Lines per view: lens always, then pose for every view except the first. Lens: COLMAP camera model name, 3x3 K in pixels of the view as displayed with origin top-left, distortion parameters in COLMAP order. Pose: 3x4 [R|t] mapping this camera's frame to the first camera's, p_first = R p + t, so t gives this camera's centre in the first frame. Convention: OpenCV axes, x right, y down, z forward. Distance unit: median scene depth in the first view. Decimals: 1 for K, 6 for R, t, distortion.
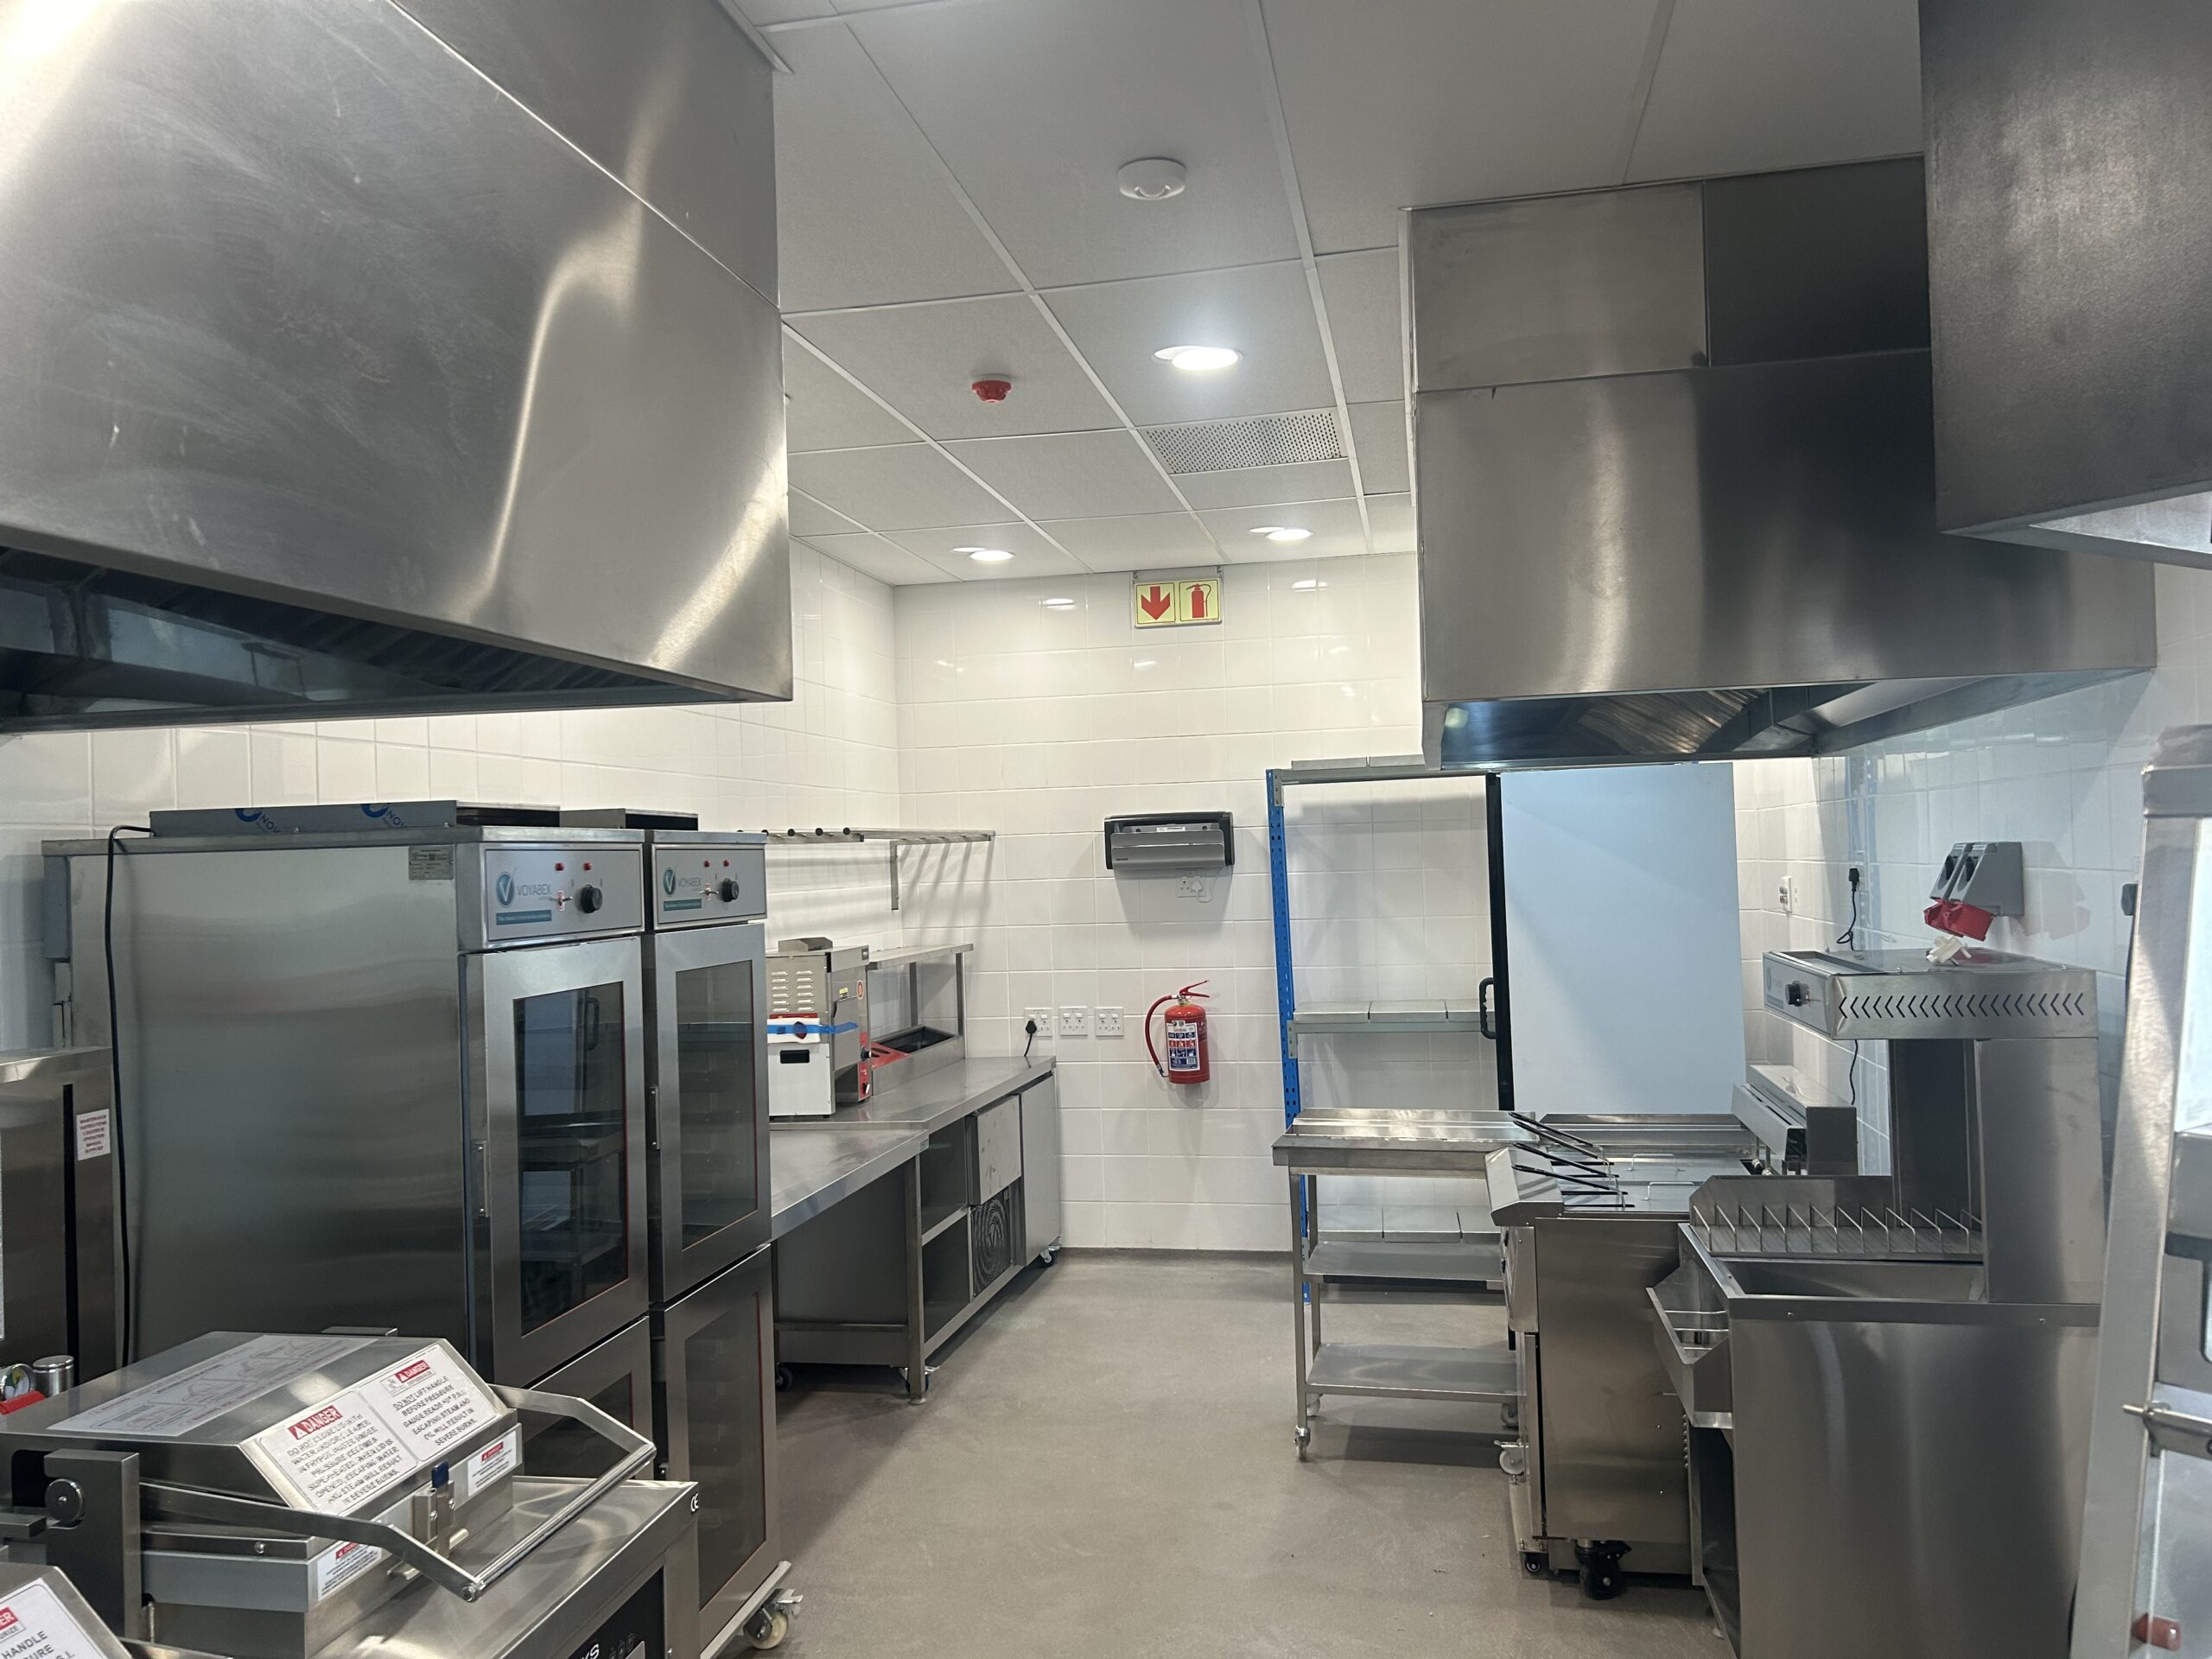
lens RADIAL K [[1667.7, 0, 1083.1], [0, 1667.7, 838.1], [0, 0, 1]] dist [0.011576, -0.003609]
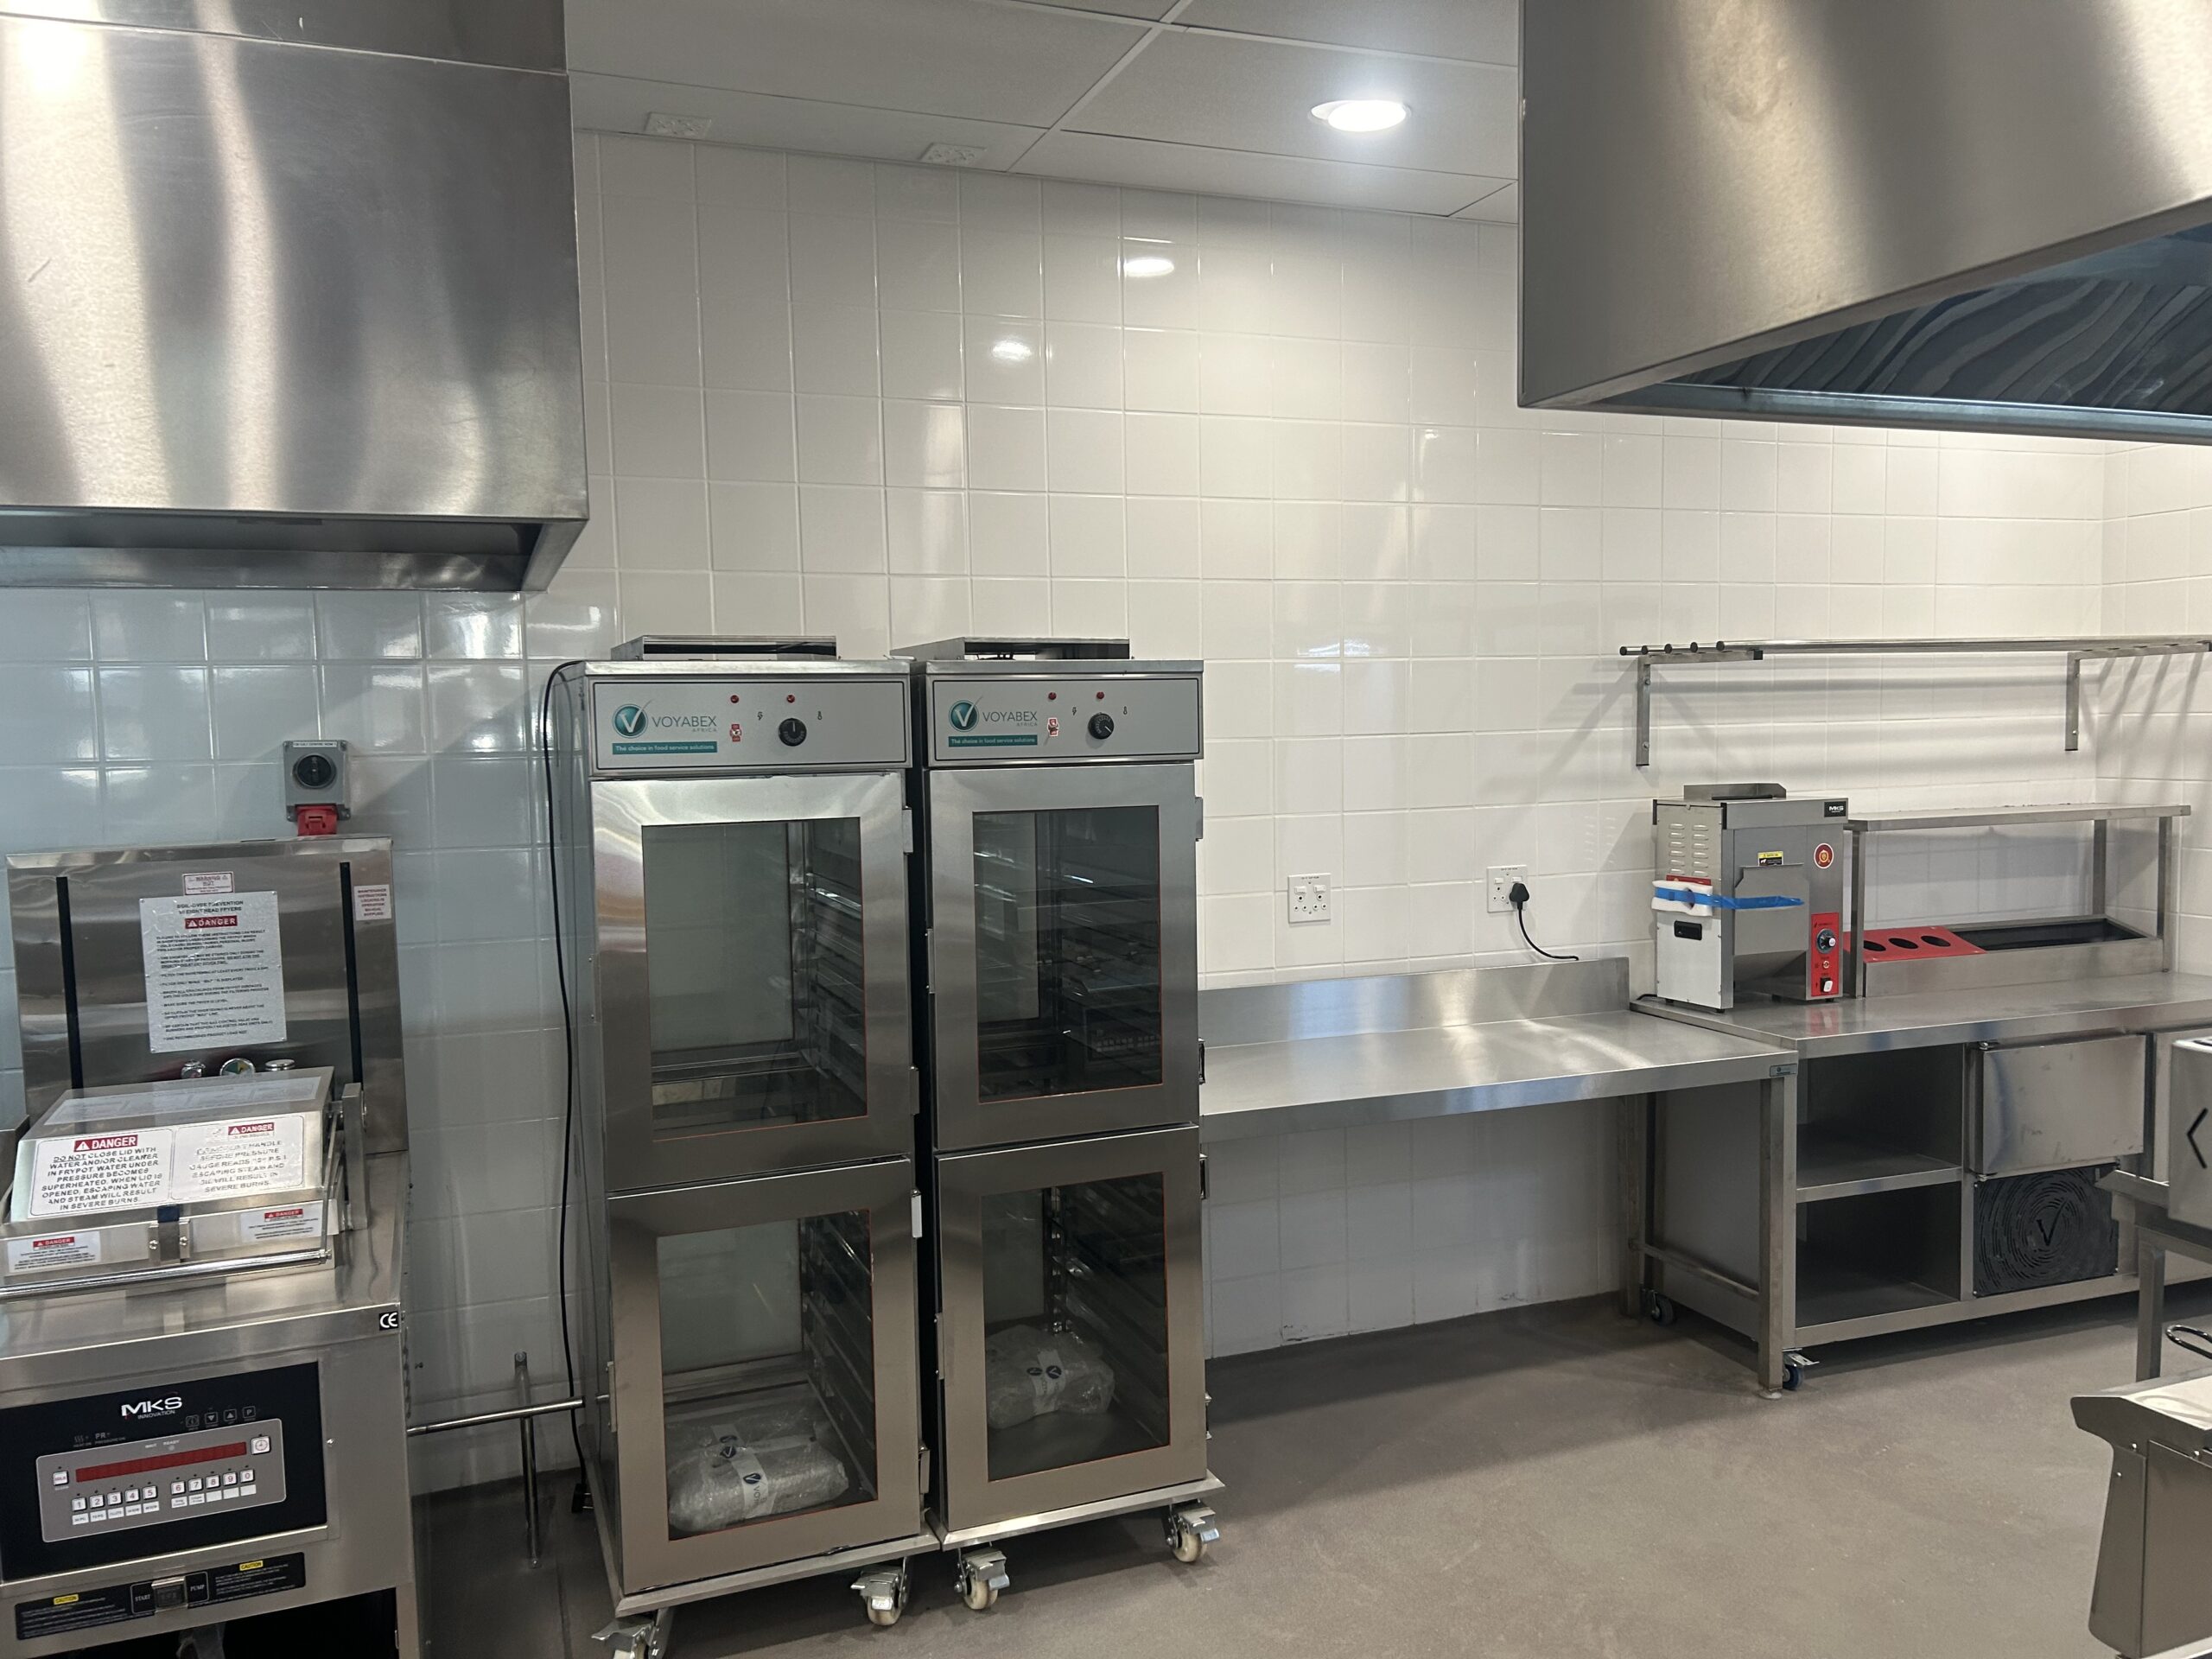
lens RADIAL K [[1656.3, 0, 1102.6], [0, 1656.3, 869.0], [0, 0, 1]] dist [0.023913, -0.000144]
pose [[0.534529, 0.102021, -0.838970, 0.343395], [0.011397, 0.991727, 0.127858, -0.003298], [0.845073, -0.077905, 0.528944, 0.344115]]
